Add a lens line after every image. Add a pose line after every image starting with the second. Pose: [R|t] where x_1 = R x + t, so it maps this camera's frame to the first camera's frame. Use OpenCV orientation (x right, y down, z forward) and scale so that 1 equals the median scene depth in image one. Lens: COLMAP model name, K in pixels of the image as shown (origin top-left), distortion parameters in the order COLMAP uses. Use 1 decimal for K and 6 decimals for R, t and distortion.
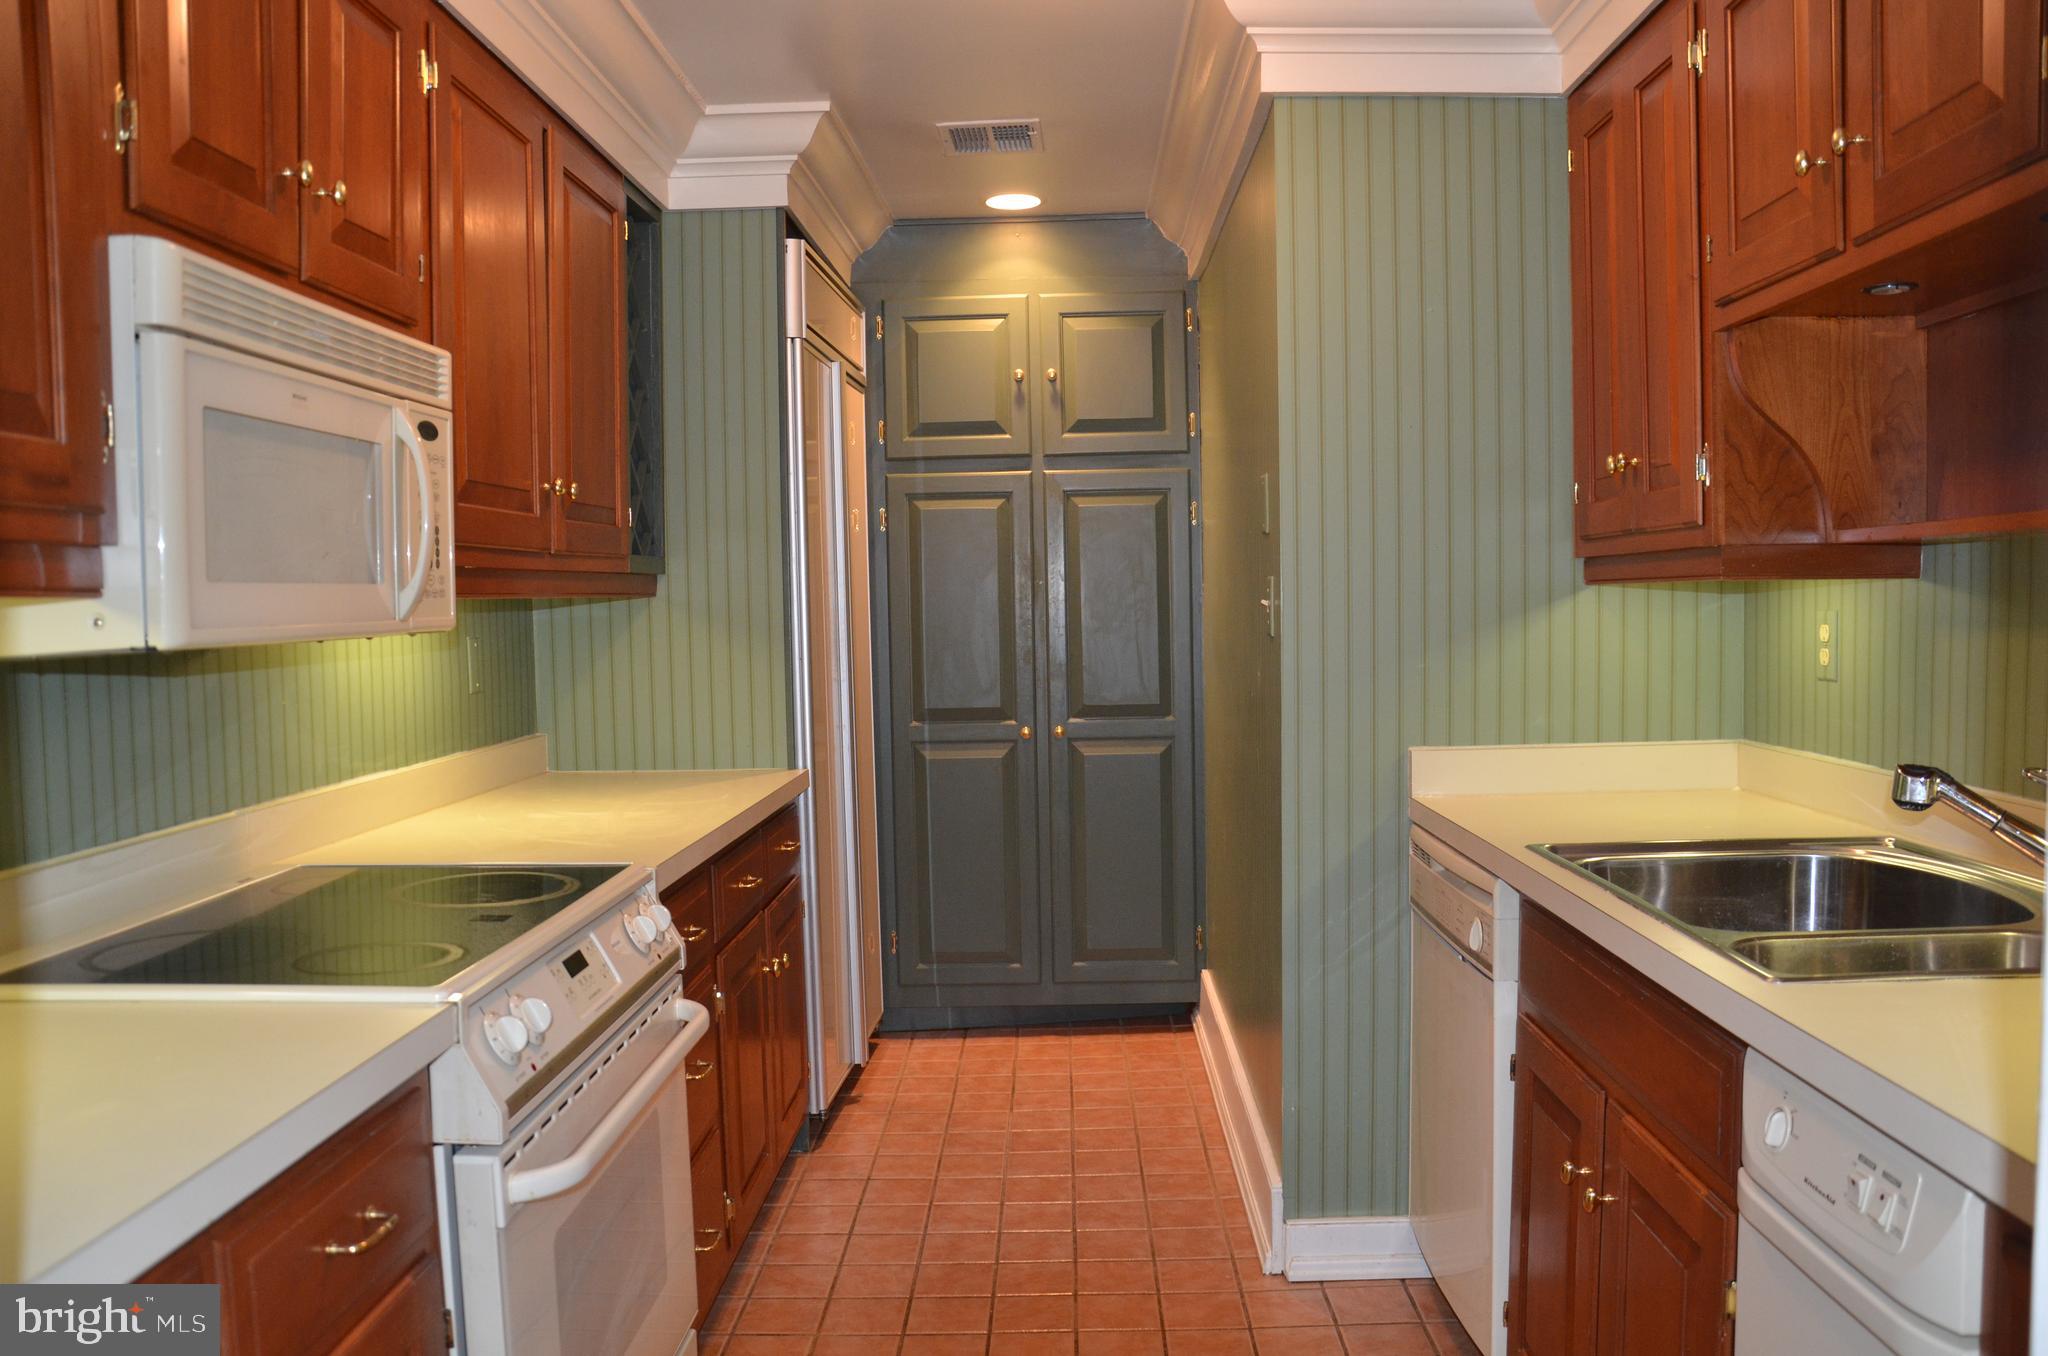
lens RADIAL K [[1604.7, 0, 1041.7], [0, 1604.7, 682.4], [0, 0, 1]] dist [-0.155595, 0.122444]
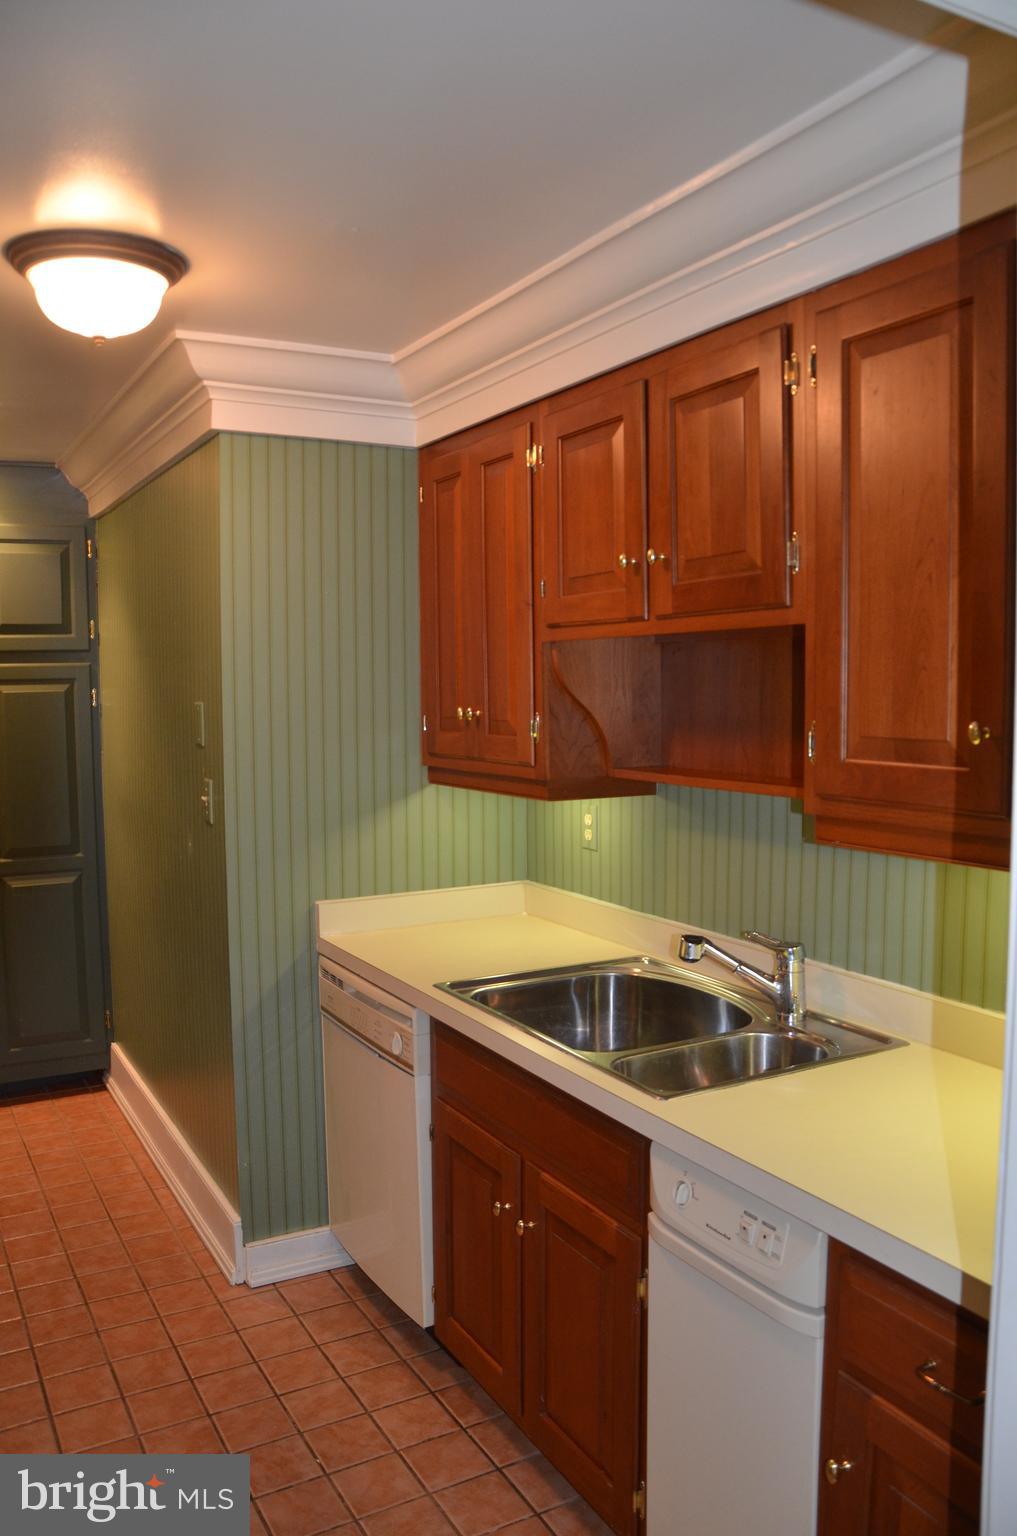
lens RADIAL K [[1203.5, 0, 500.4], [0, 1203.5, 764.4], [0, 0, 1]] dist [-0.155595, 0.122444]
pose [[0.871325, -0.023749, 0.490132, -0.142751], [0.019445, 0.999715, 0.013872, -0.091072], [-0.490321, -0.002556, 0.871538, -0.011206]]
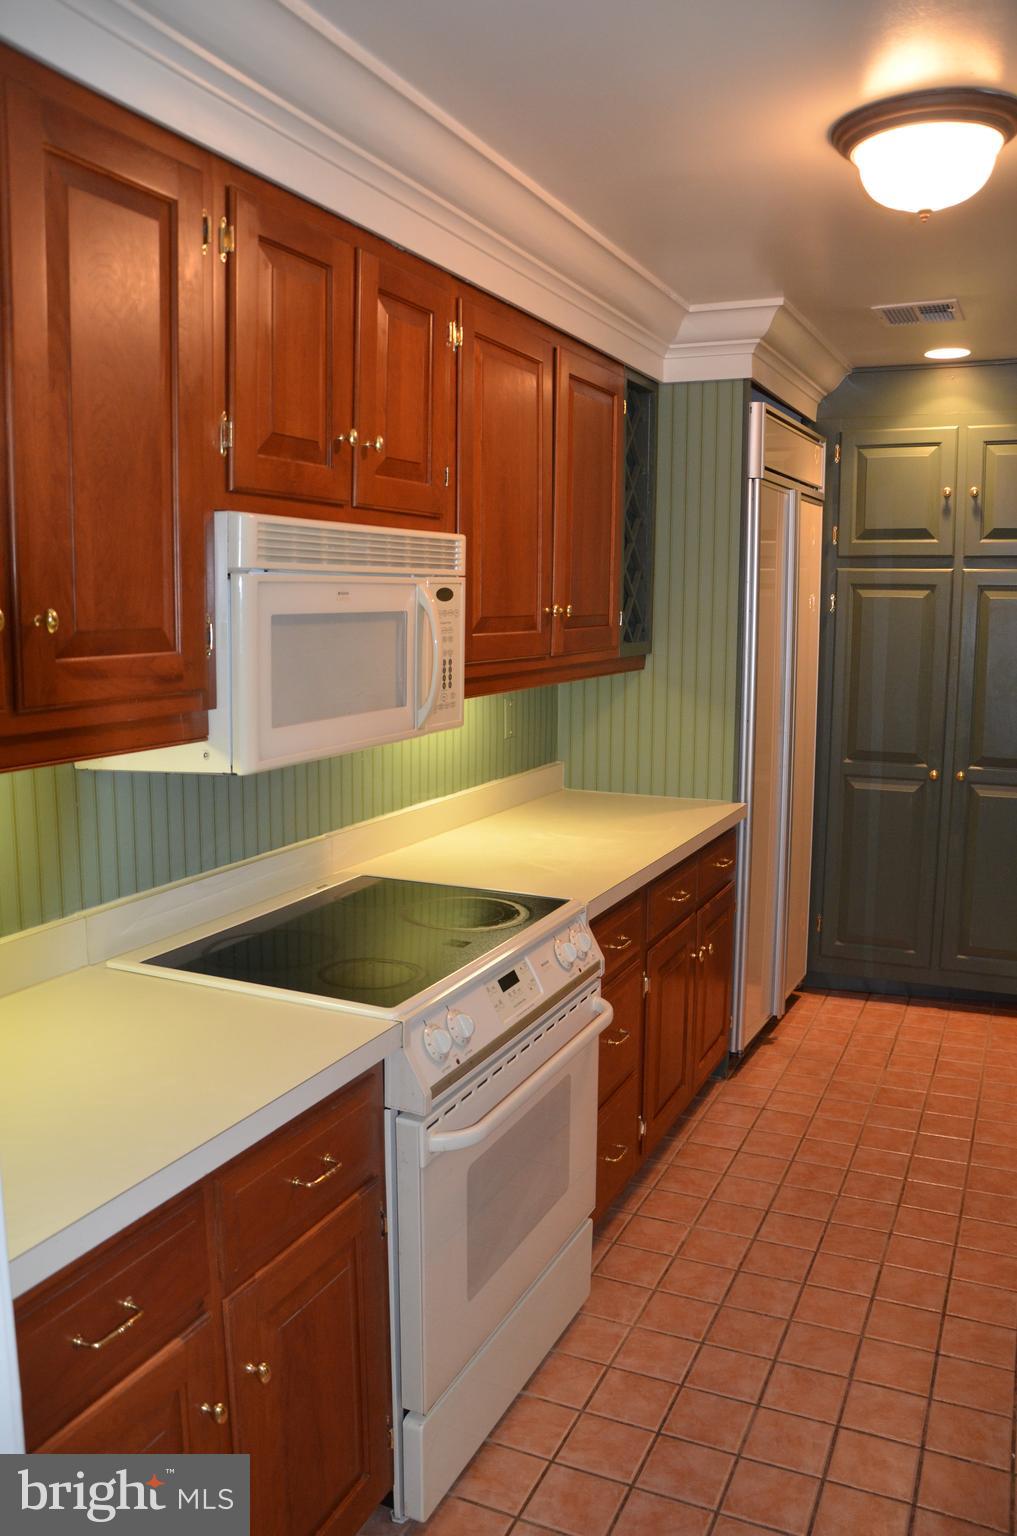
lens RADIAL K [[1207.8, 0, 508.5], [0, 1207.8, 768.0], [0, 0, 1]] dist [-0.144485, 0.120254]
pose [[0.915792, 0.080272, -0.393550, 0.081317], [-0.044882, 0.994141, 0.098333, -0.081246], [0.399137, -0.072389, 0.914029, -0.004689]]
